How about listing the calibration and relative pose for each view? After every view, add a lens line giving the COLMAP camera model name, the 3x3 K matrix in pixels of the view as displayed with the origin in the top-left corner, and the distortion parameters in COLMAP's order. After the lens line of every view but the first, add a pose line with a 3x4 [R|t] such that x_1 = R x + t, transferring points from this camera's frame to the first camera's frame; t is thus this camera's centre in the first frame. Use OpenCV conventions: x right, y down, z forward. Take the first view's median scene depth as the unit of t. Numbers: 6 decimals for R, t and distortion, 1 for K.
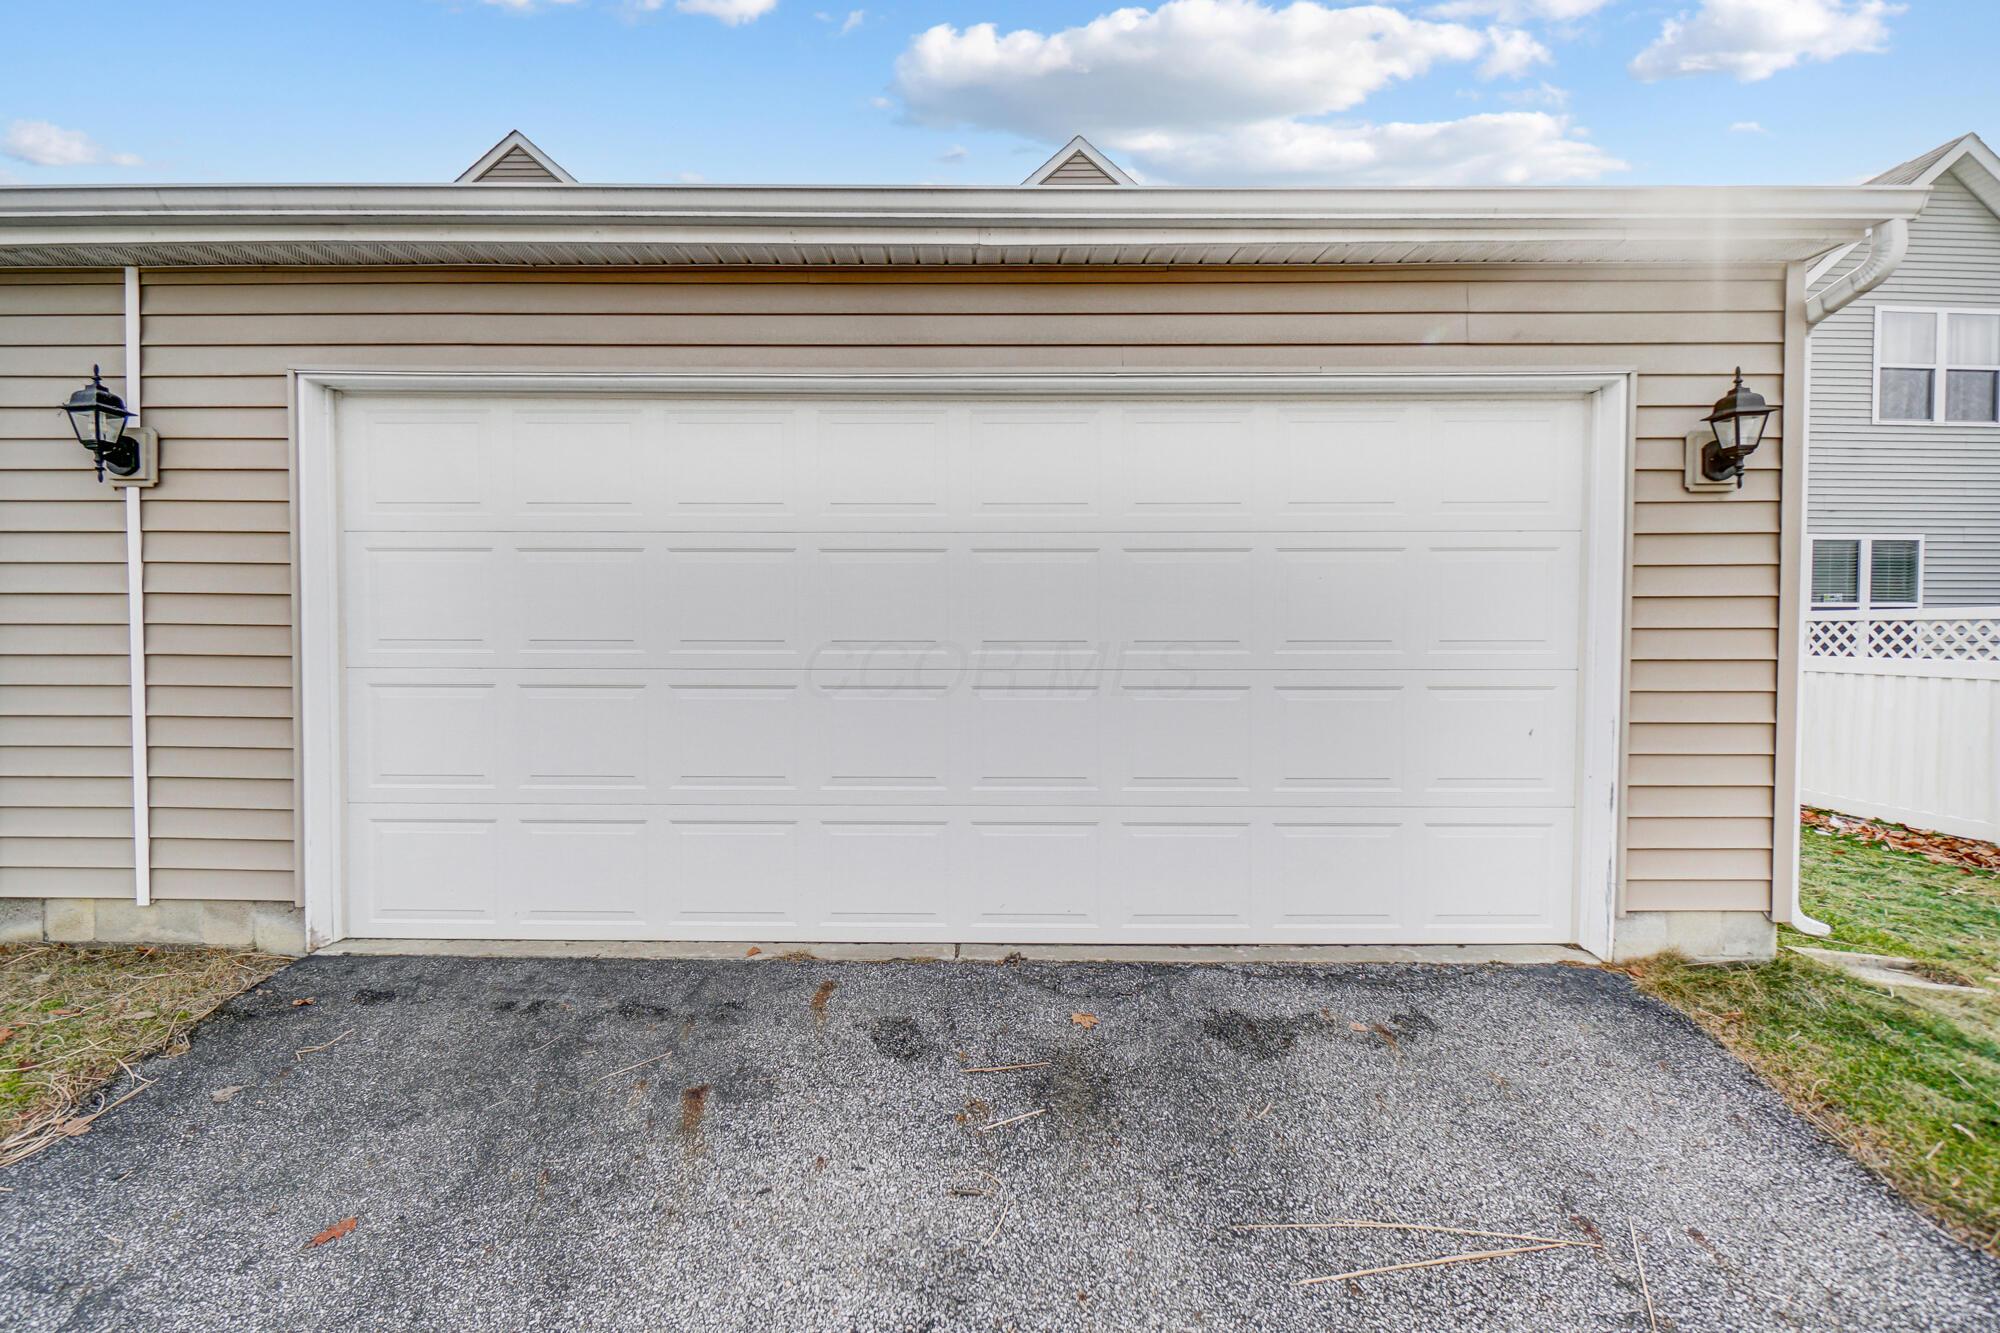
lens RADIAL K [[871.0, 0, 994.0], [0, 871.0, 668.6], [0, 0, 1]] dist [0.003827, -0.002278]
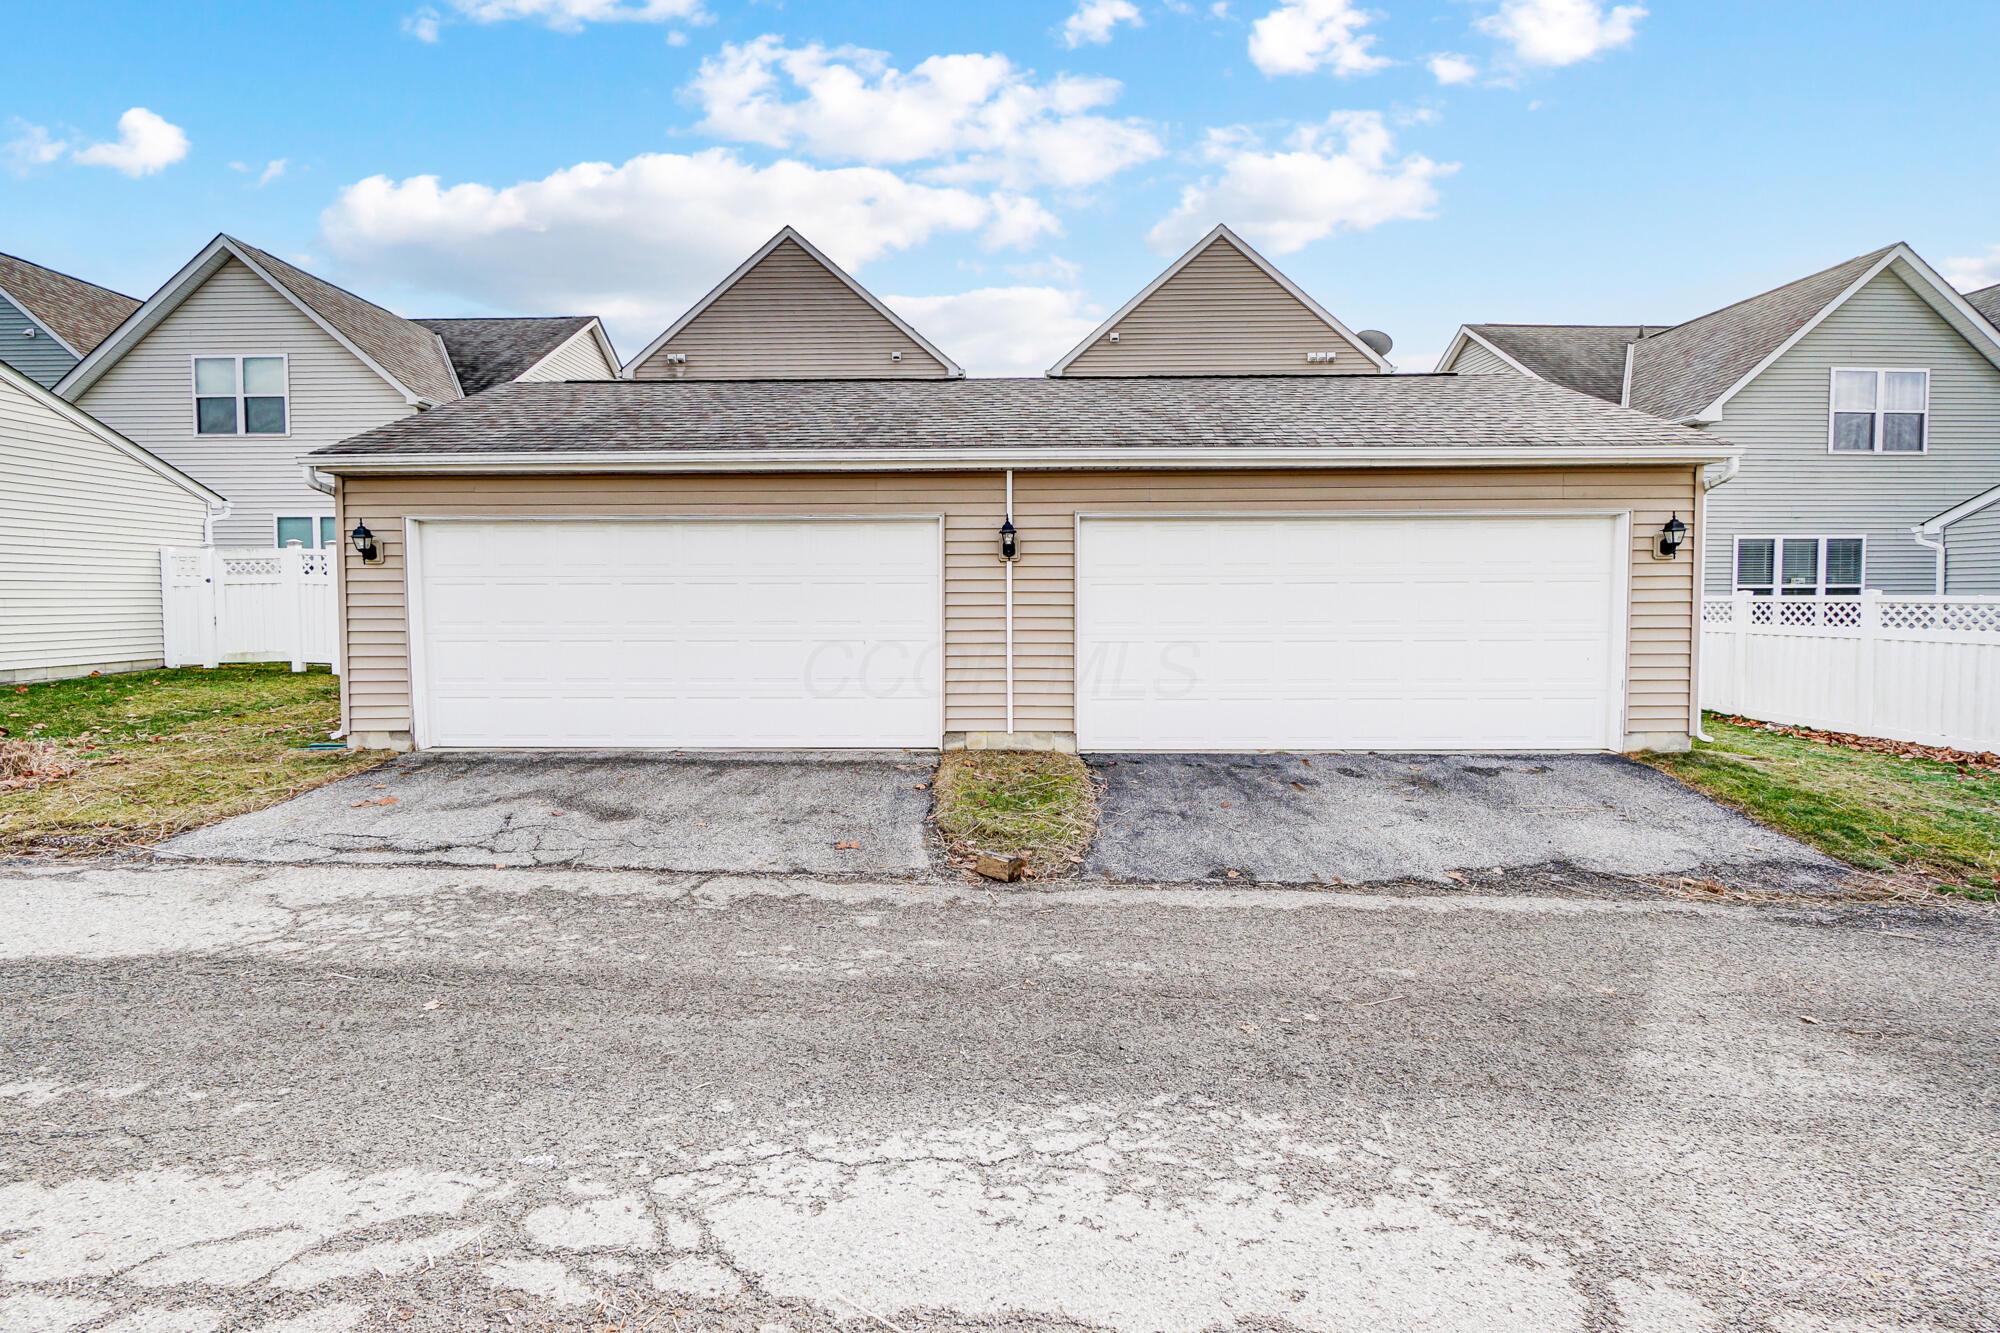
lens RADIAL K [[871.0, 0, 1003.3], [0, 871.0, 662.0], [0, 0, 1]] dist [0.003827, -0.002278]
pose [[0.999869, -0.006444, -0.014830, -0.971205], [0.006717, 0.999808, 0.018427, 0.027769], [0.014709, -0.018524, 0.999720, -1.440595]]
